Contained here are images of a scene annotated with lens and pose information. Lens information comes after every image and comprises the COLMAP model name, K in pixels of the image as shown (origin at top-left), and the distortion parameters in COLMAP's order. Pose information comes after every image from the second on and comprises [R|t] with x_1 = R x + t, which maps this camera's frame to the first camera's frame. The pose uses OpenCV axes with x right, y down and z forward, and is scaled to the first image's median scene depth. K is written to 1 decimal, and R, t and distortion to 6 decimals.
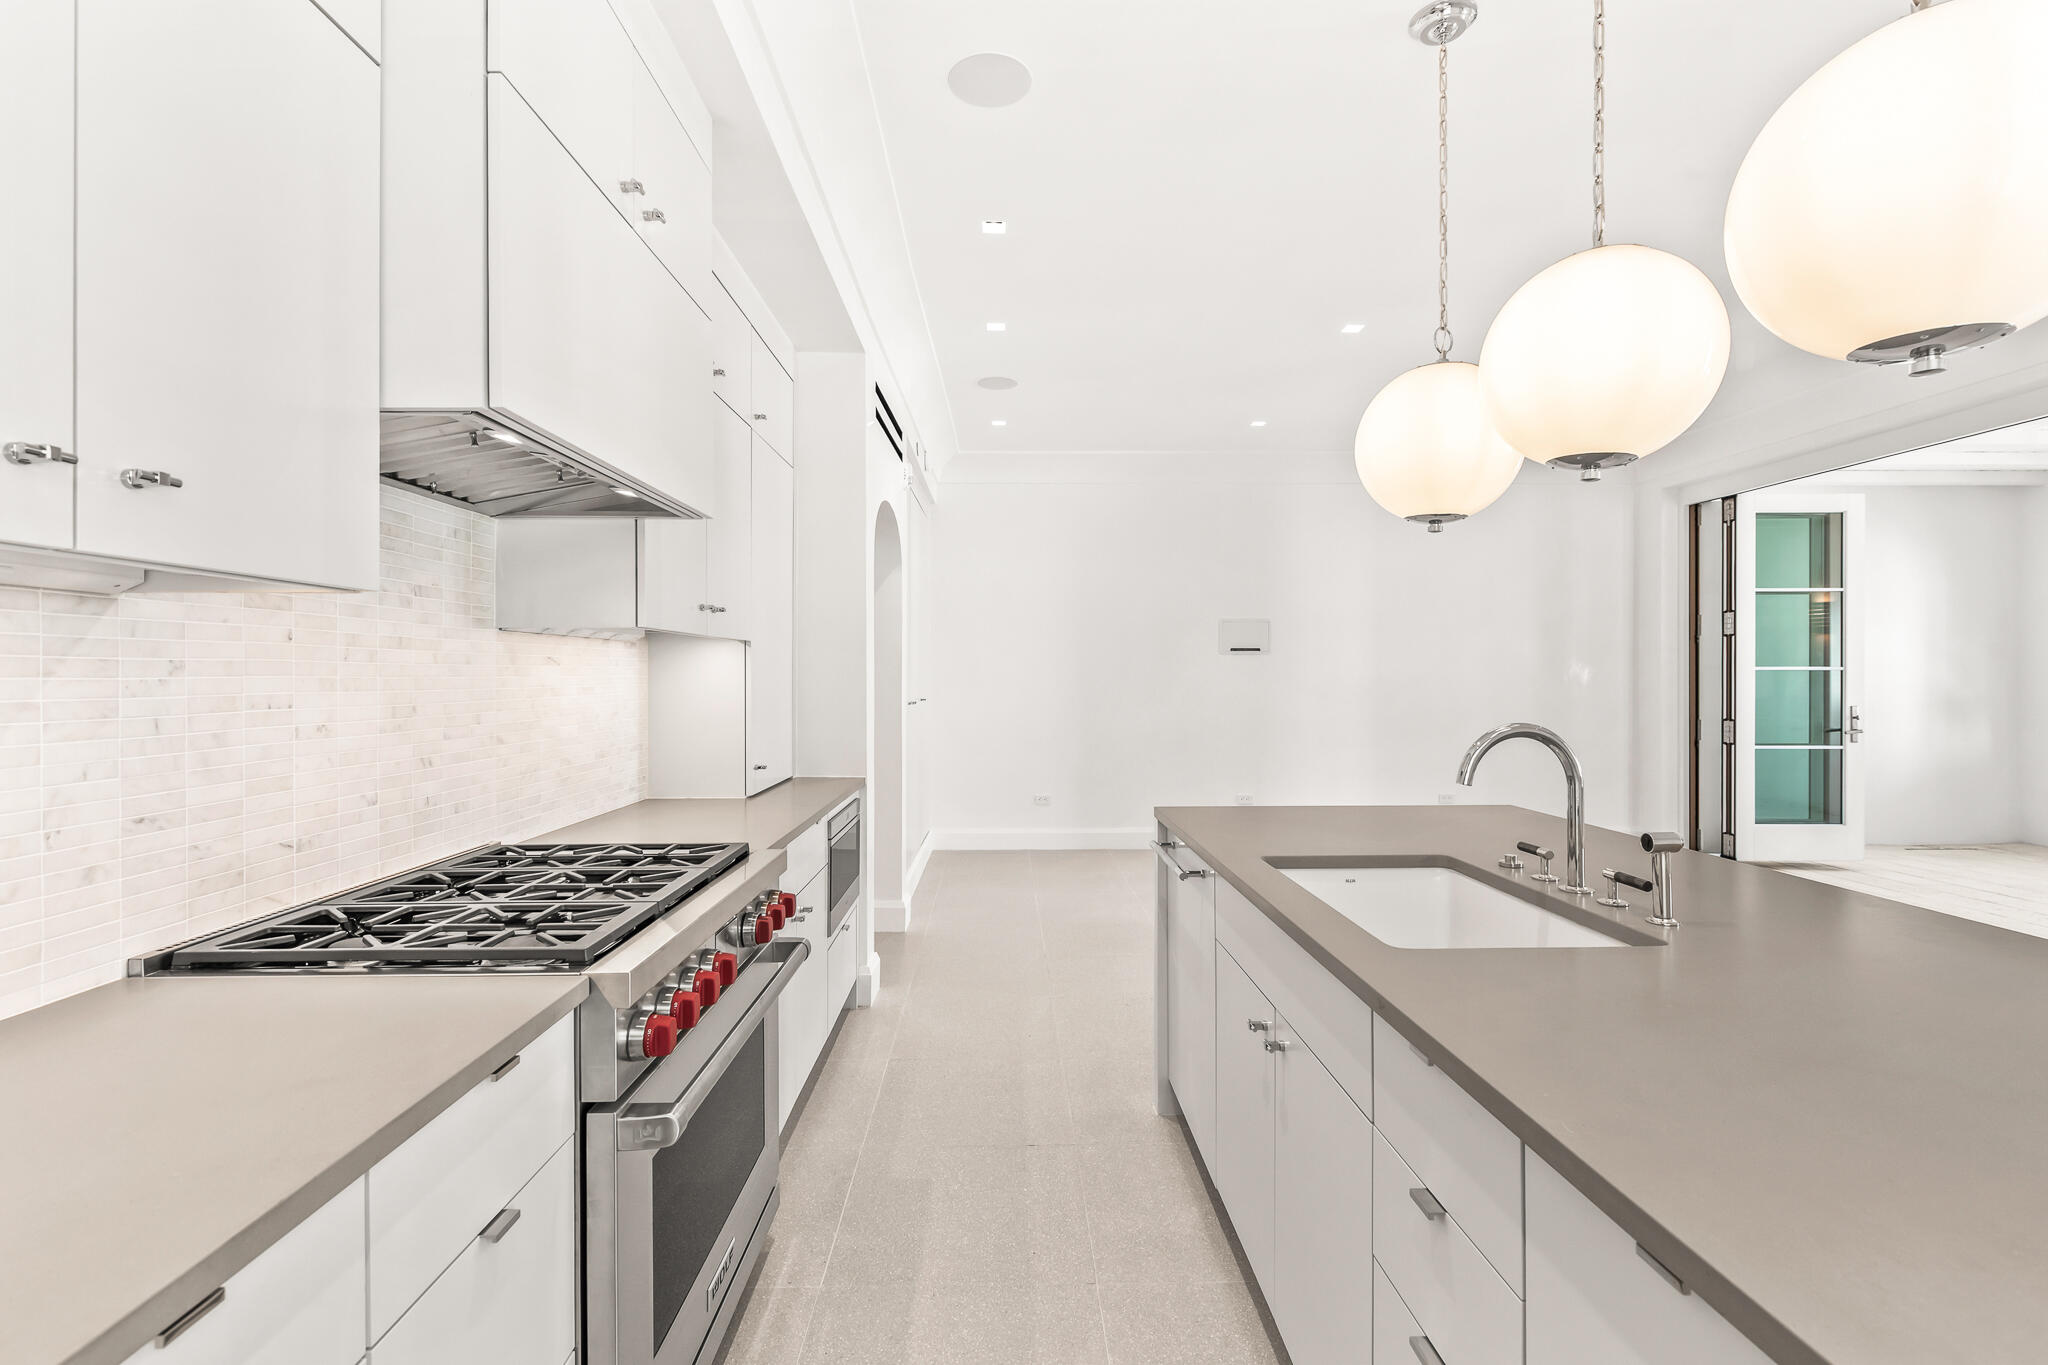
lens RADIAL K [[916.4, 0, 1026.0], [0, 916.4, 677.8], [0, 0, 1]] dist [-0.005256, -0.000341]
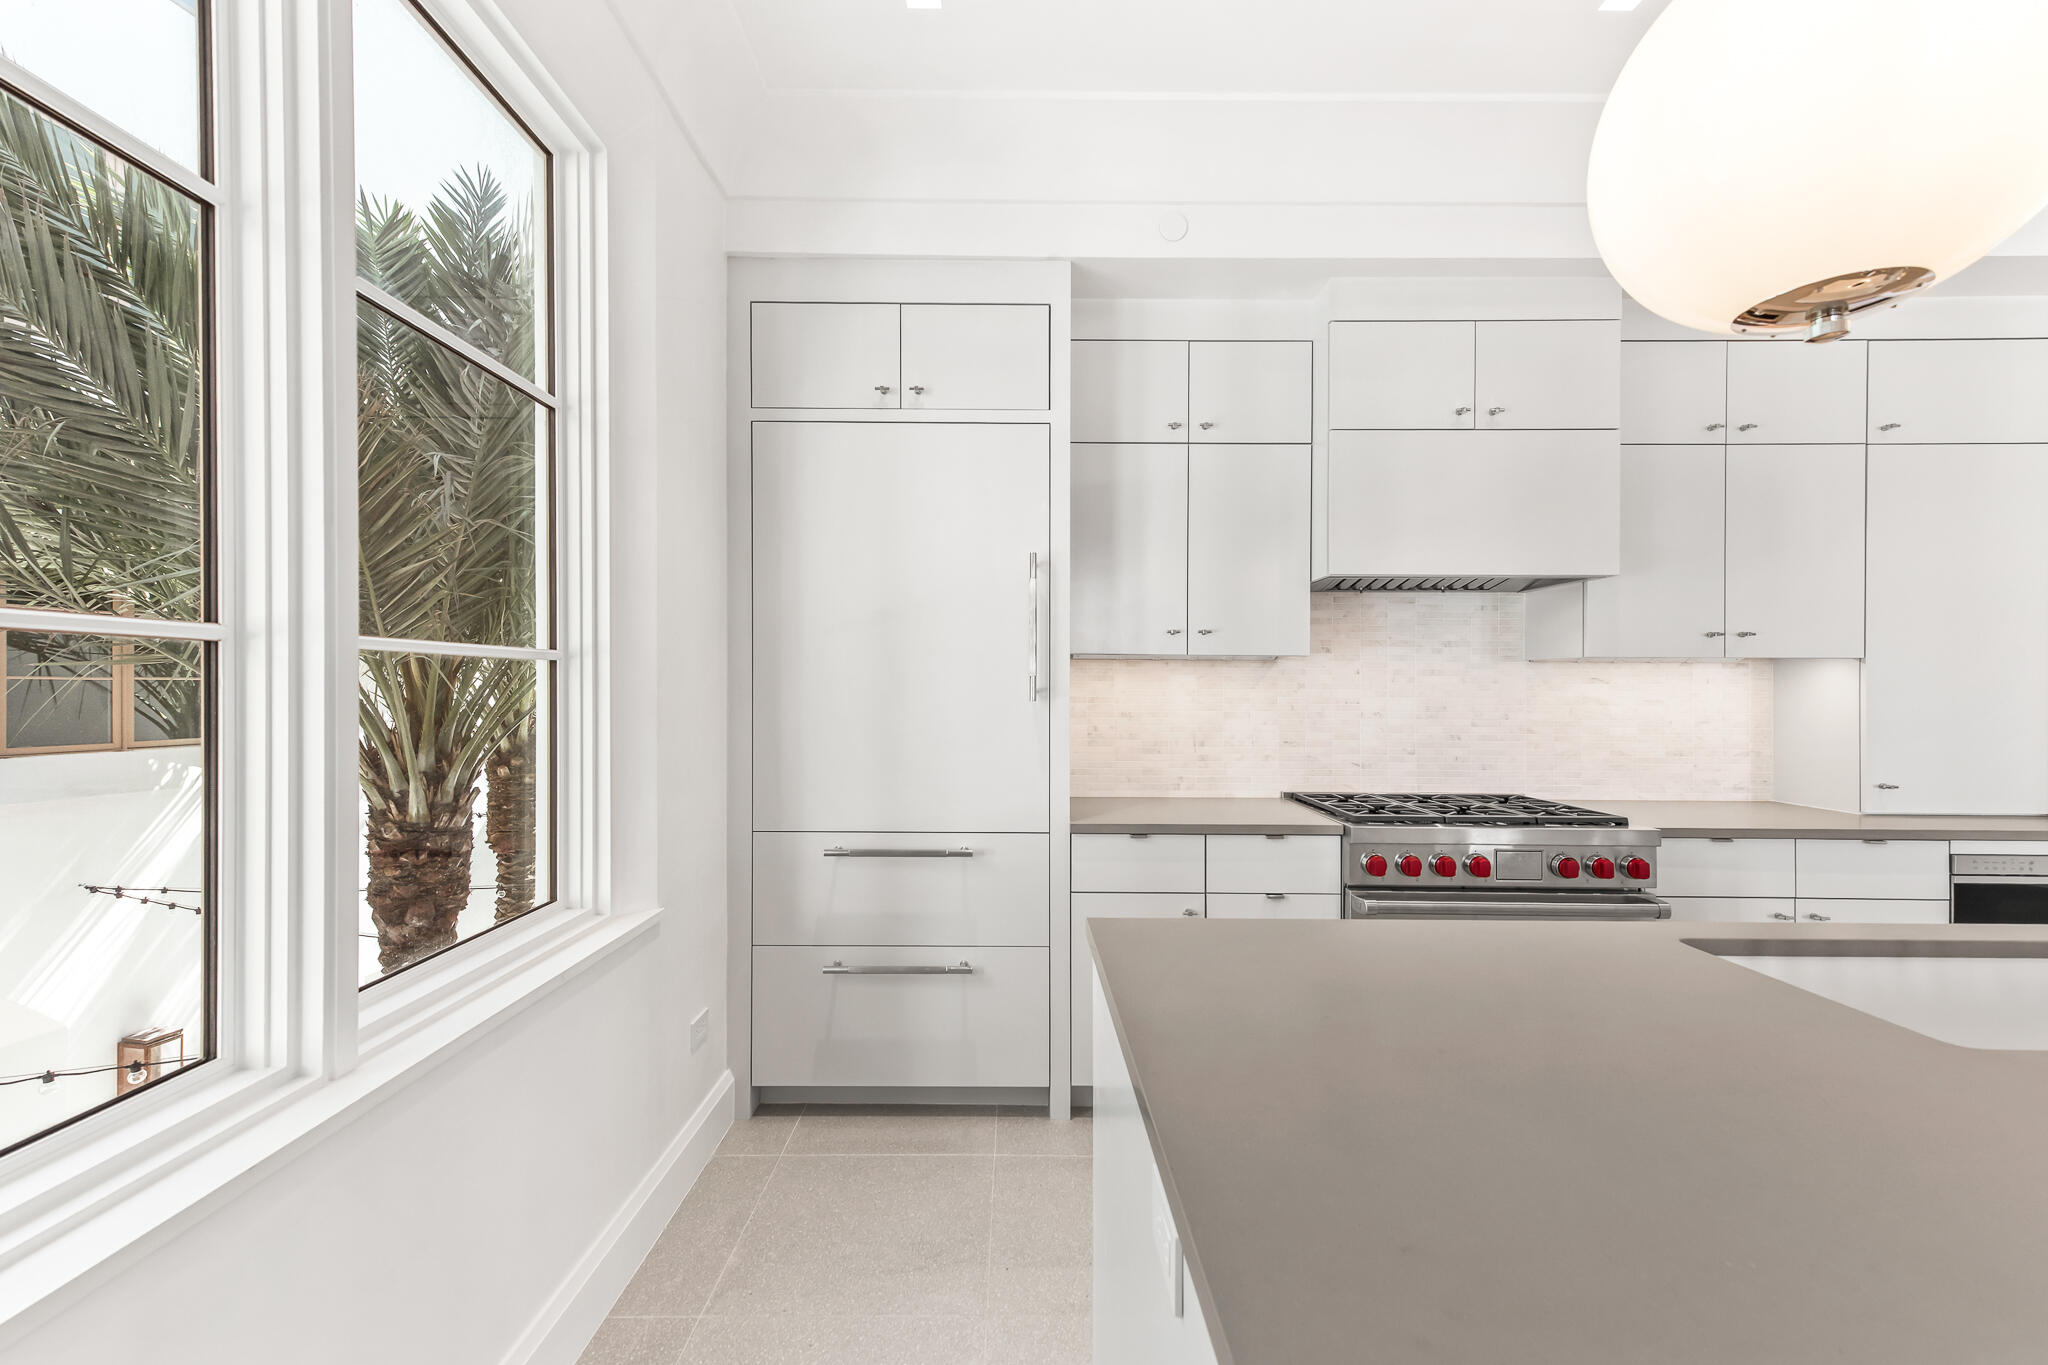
lens RADIAL K [[913.2, 0, 1025.9], [0, 913.2, 694.4], [0, 0, 1]] dist [0.003782, -0.000146]
pose [[0.024446, 0.007177, -0.999675, 1.197634], [-0.008232, 0.999942, 0.006977, 0.000671], [0.999667, 0.008059, 0.024504, 0.104609]]
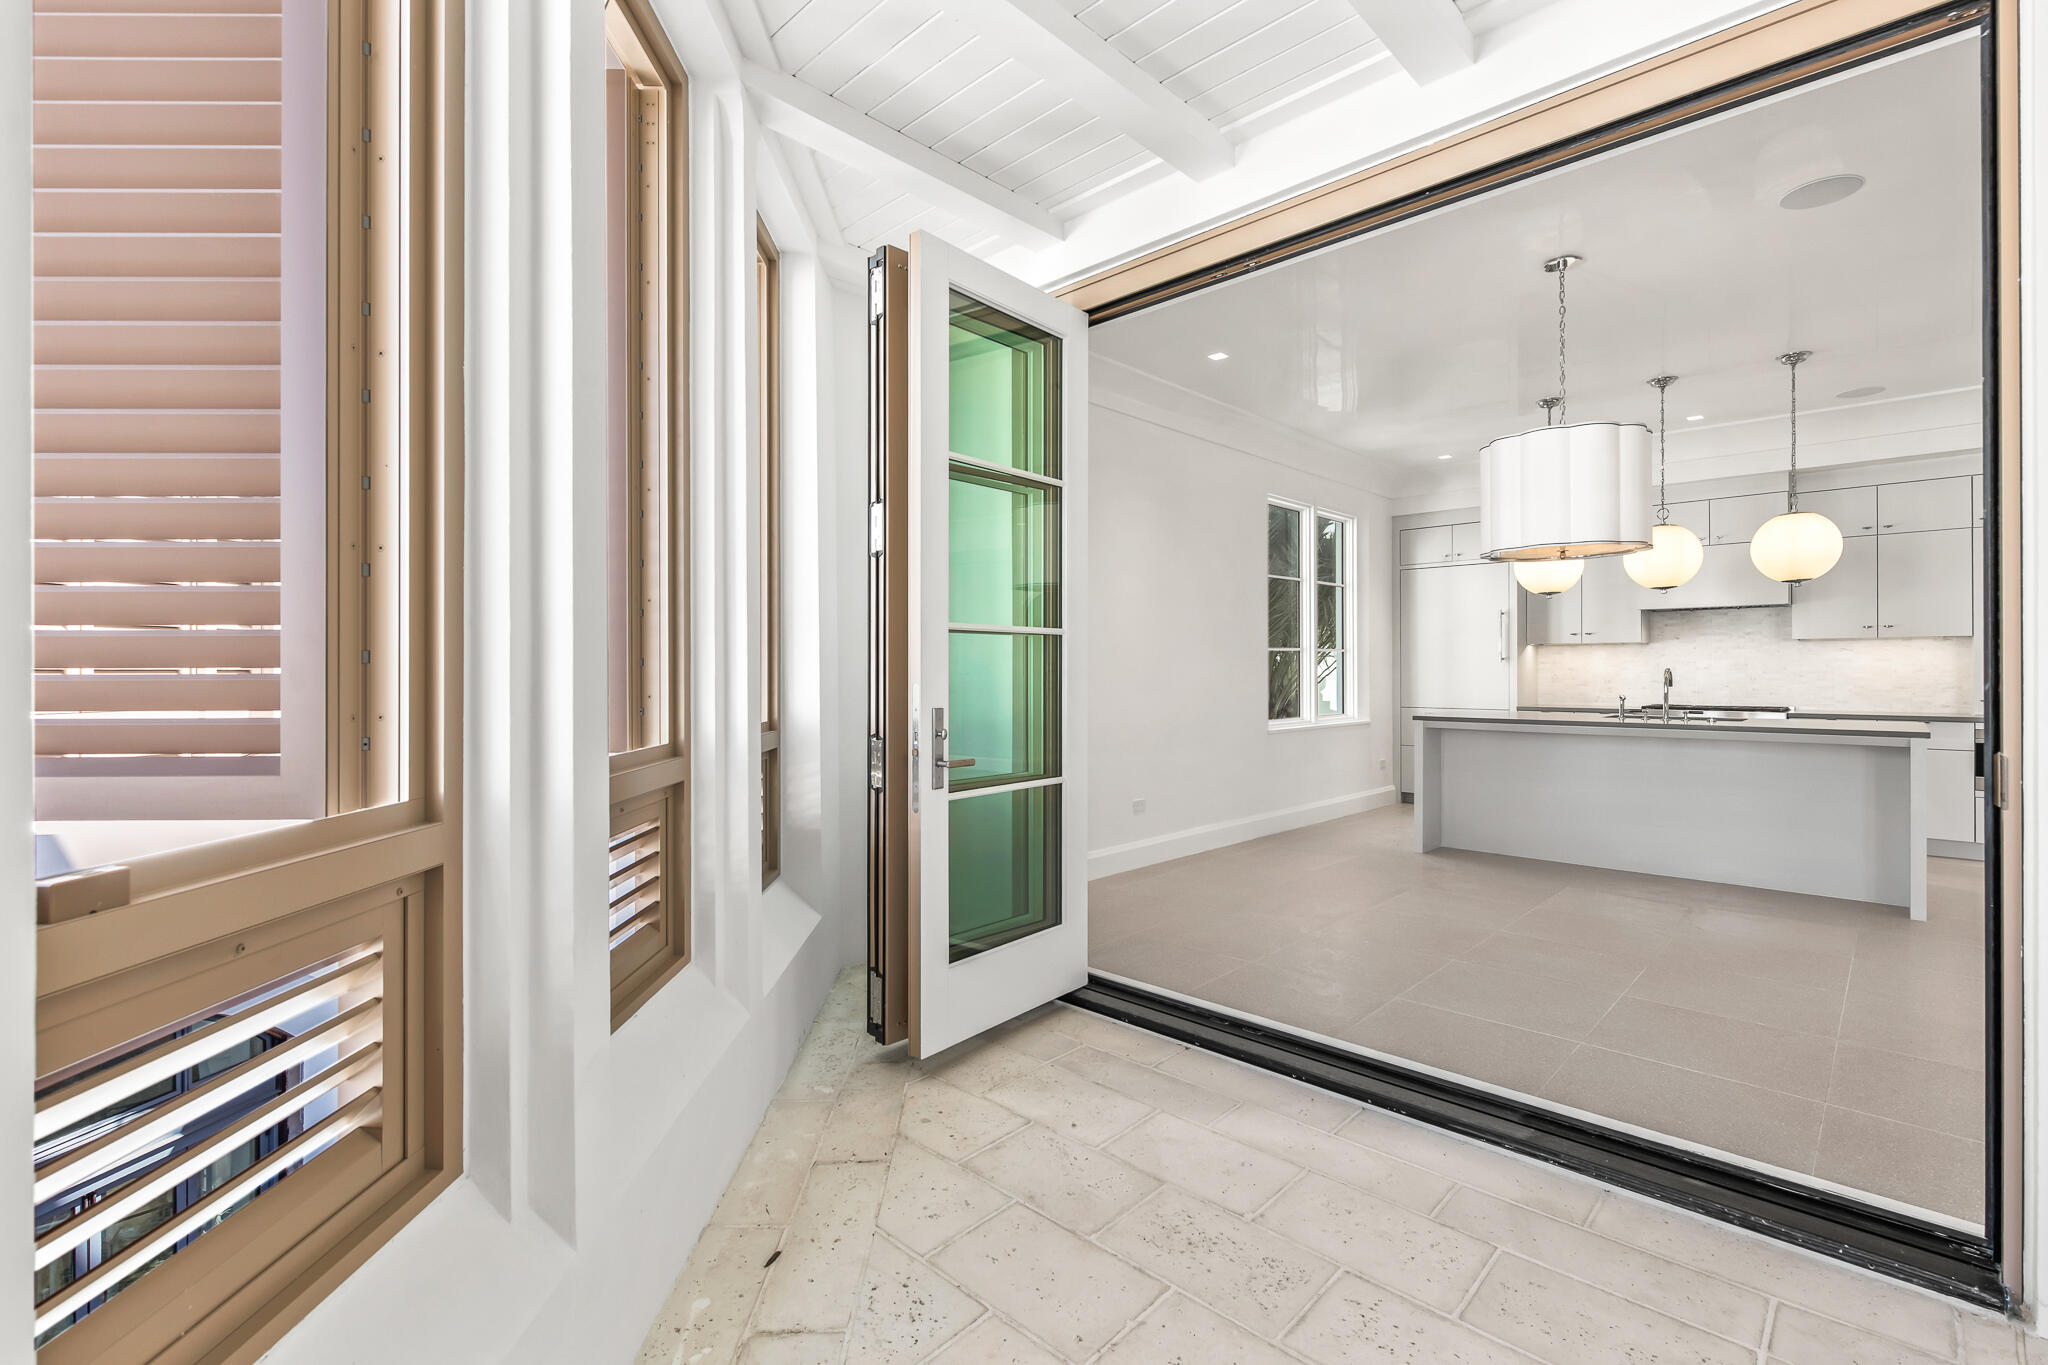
lens RADIAL K [[916.4, 0, 1034.3], [0, 916.4, 675.1], [0, 0, 1]] dist [-0.005256, -0.000341]
pose [[-0.662173, 0.003566, -0.749342, 4.321182], [0.000066, 0.999989, 0.004701, 0.061863], [0.749351, 0.003063, -0.662166, 1.346050]]
